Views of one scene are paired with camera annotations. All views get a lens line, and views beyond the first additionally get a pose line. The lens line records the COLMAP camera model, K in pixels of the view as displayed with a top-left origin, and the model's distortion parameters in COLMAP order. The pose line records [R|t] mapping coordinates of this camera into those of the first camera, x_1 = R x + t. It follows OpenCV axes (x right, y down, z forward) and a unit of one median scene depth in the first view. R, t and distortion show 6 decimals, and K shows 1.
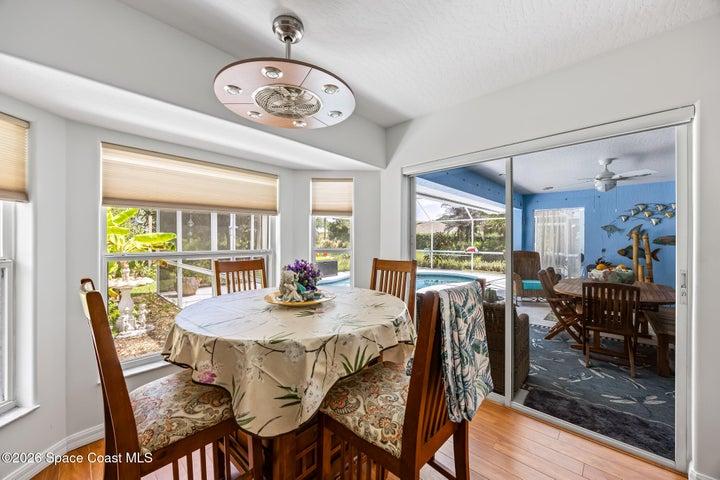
lens RADIAL K [[276.5, 0, 362.2], [0, 276.5, 241.6], [0, 0, 1]] dist [-0.003915, 0.000507]
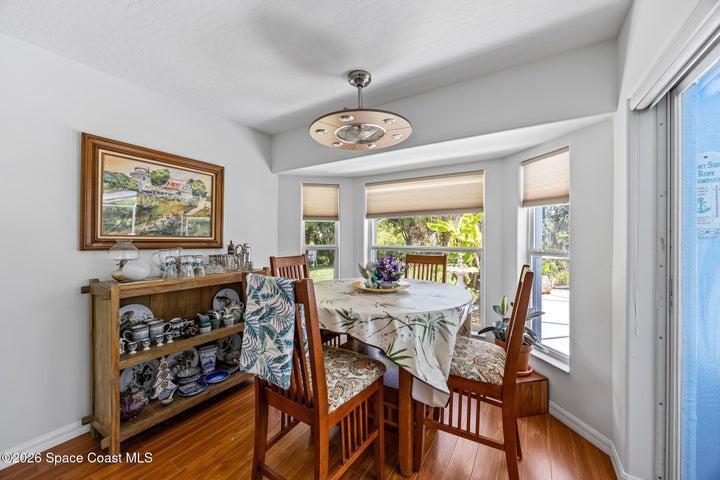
lens RADIAL K [[273.5, 0, 354.6], [0, 273.5, 237.3], [0, 0, 1]] dist [-0.003561, 0.000141]
pose [[0.179918, -0.001432, -0.983681, 0.541013], [-0.012555, 0.999914, -0.003752, 0.000618], [0.983601, 0.013025, 0.179885, 0.394710]]
